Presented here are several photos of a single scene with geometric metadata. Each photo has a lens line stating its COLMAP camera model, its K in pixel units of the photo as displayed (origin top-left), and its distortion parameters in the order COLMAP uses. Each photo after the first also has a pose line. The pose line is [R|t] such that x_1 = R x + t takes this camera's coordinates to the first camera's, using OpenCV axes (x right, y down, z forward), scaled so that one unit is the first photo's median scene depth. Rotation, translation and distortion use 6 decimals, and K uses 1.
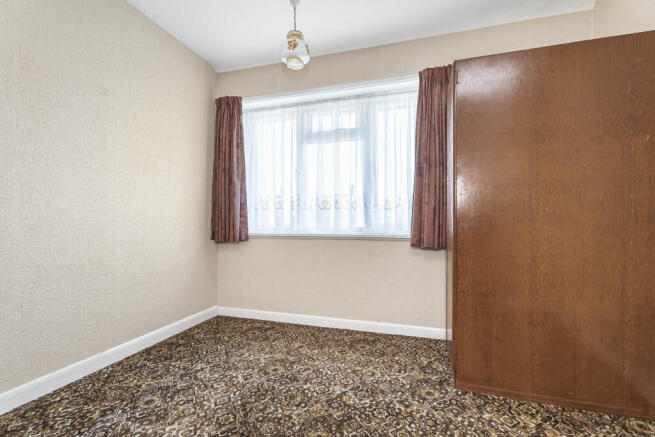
lens RADIAL K [[303.4, 0, 327.5], [0, 303.4, 218.5], [0, 0, 1]] dist [-0.000814, -0.000384]
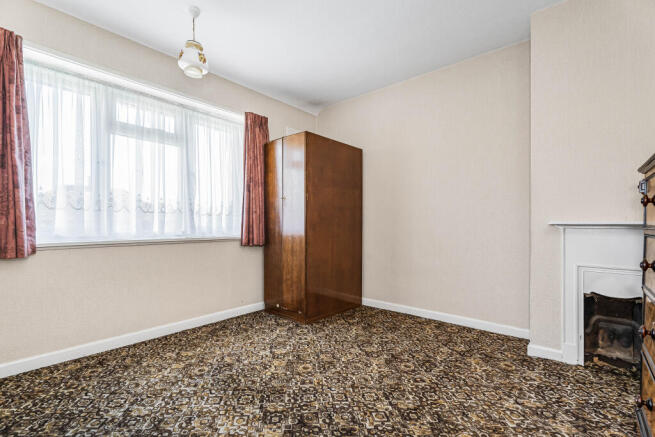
lens RADIAL K [[299.1, 0, 327.5], [0, 299.1, 218.5], [0, 0, 1]] dist [0.000626, -0.001032]
pose [[0.392997, 0.021266, 0.919294, -0.738958], [-0.007271, 0.999773, -0.020019, 0.001737], [-0.919511, 0.001183, 0.393063, 0.162329]]
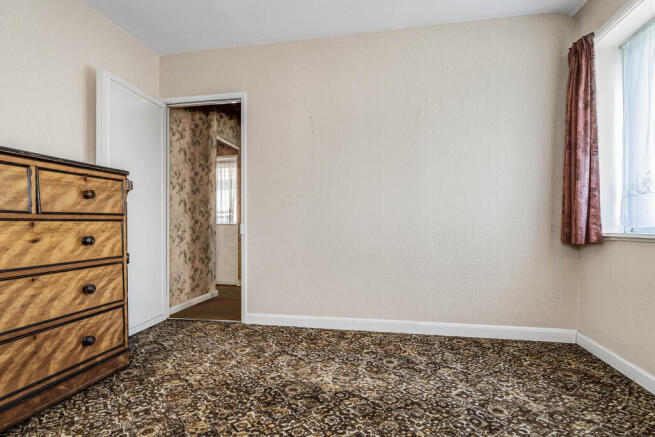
lens RADIAL K [[335.9, 0, 327.5], [0, 335.9, 218.5], [0, 0, 1]] dist [-0.002019, -0.000905]
pose [[0.108542, -0.016798, -0.993950, 0.474859], [0.007676, 0.999842, -0.016059, 0.030412], [0.994062, -0.005887, 0.108654, 0.390049]]
